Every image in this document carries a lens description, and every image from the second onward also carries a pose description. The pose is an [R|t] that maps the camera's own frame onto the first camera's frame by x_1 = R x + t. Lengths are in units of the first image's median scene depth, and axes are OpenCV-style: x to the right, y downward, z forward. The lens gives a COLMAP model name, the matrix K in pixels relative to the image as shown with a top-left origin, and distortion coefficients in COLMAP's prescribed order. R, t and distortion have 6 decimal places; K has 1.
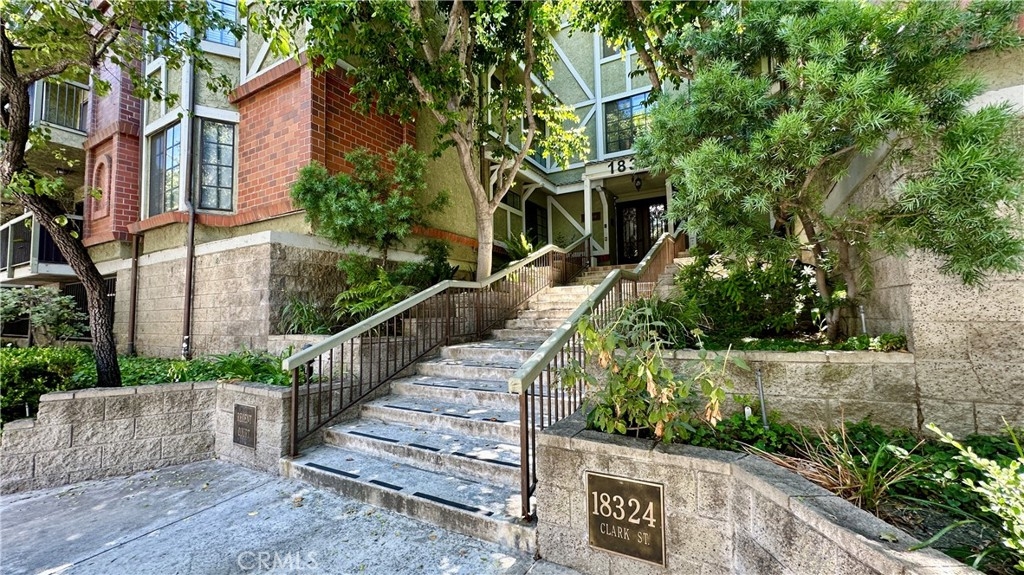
lens RADIAL K [[406.2, 0, 514.1], [0, 406.2, 286.7], [0, 0, 1]] dist [-0.006822, 0.001109]
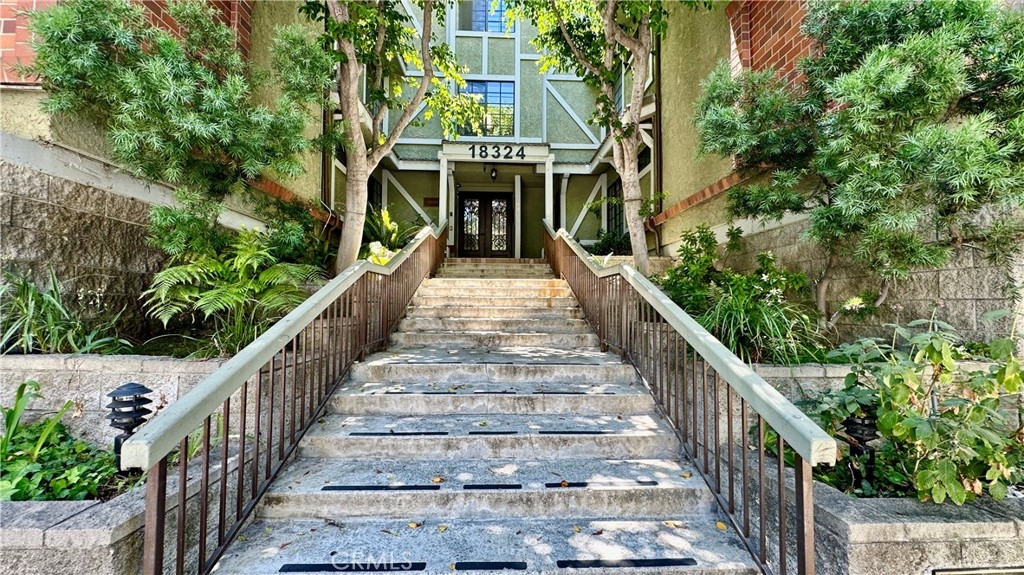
lens RADIAL K [[406.2, 0, 512.0], [0, 406.2, 289.0], [0, 0, 1]] dist [-0.006822, 0.001109]
pose [[0.850344, 0.041892, 0.524557, -0.326073], [-0.052855, 0.998585, 0.005933, 0.014790], [-0.523566, -0.032771, 0.851354, 0.352382]]
